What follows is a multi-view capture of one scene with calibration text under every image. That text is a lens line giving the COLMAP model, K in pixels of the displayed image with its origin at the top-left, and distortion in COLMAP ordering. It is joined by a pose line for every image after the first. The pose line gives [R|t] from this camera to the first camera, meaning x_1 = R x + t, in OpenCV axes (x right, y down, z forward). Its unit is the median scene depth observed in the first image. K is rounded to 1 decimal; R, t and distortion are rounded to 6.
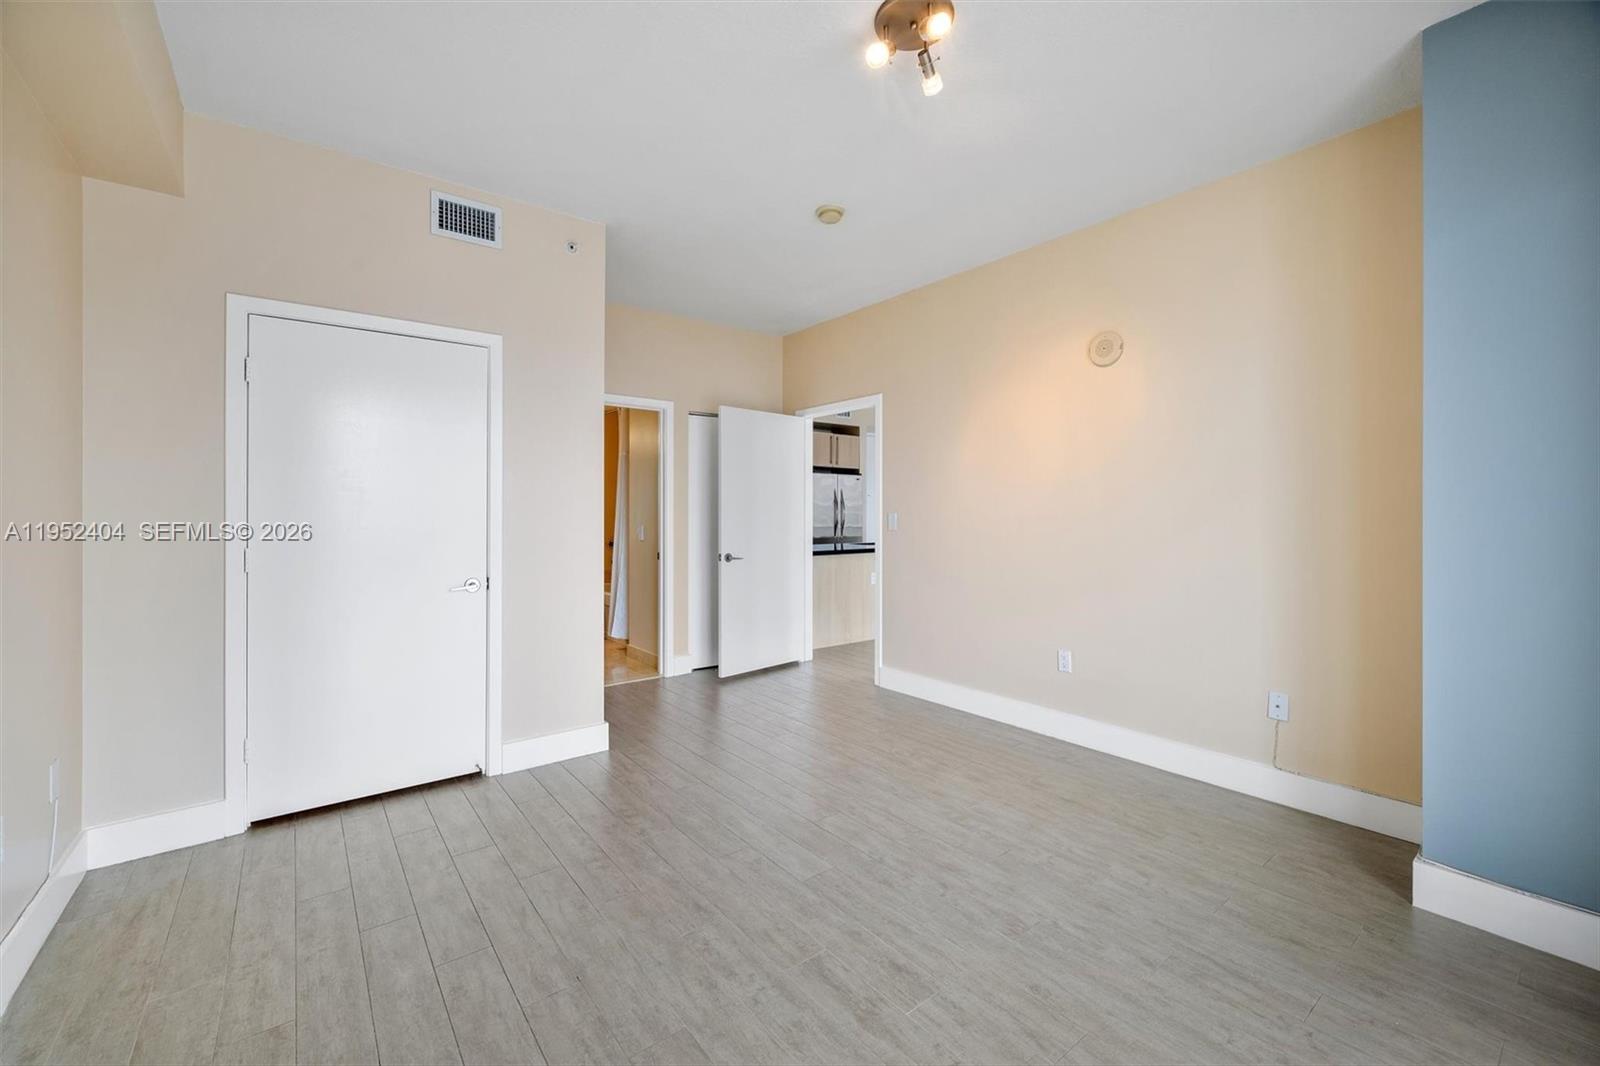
lens RADIAL K [[643.4, 0, 798.8], [0, 643.4, 514.6], [0, 0, 1]] dist [-0.003174, -0.000386]
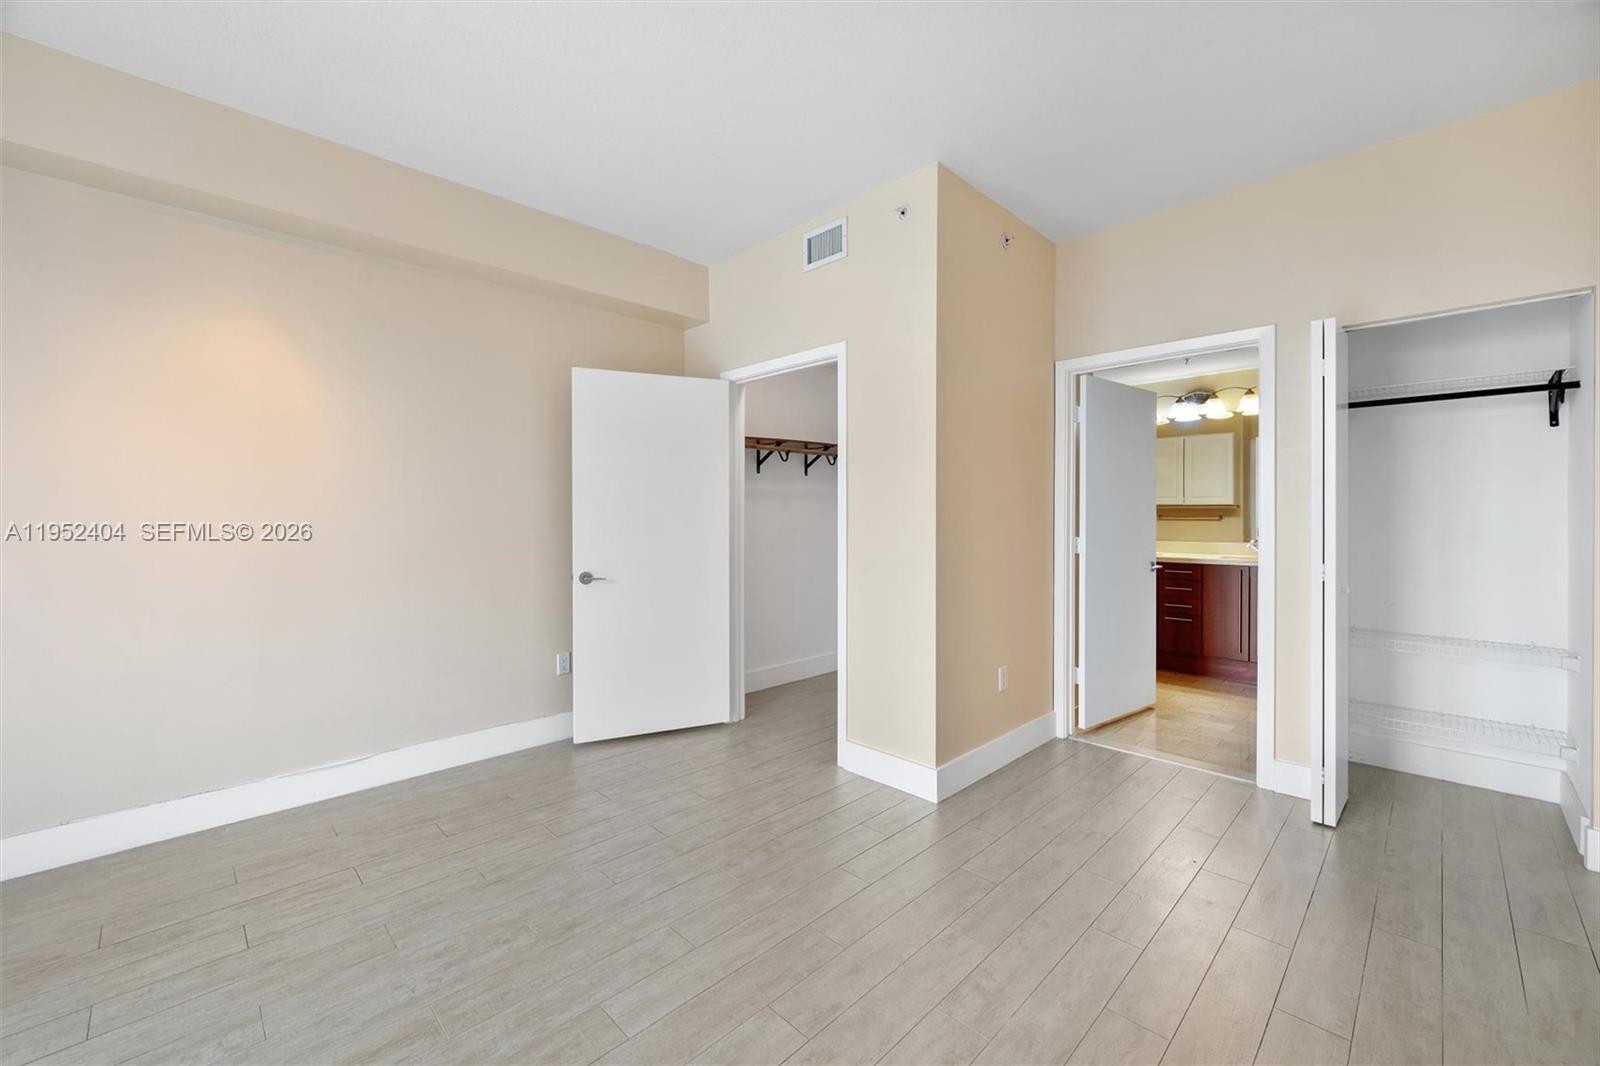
lens RADIAL K [[643.4, 0, 798.8], [0, 643.4, 514.6], [0, 0, 1]] dist [-0.003174, -0.000386]
pose [[0.116944, 0.000894, -0.993138, 0.772927], [-0.006659, 0.999978, 0.000116, -0.000213], [0.993116, 0.006600, 0.116947, 1.141856]]
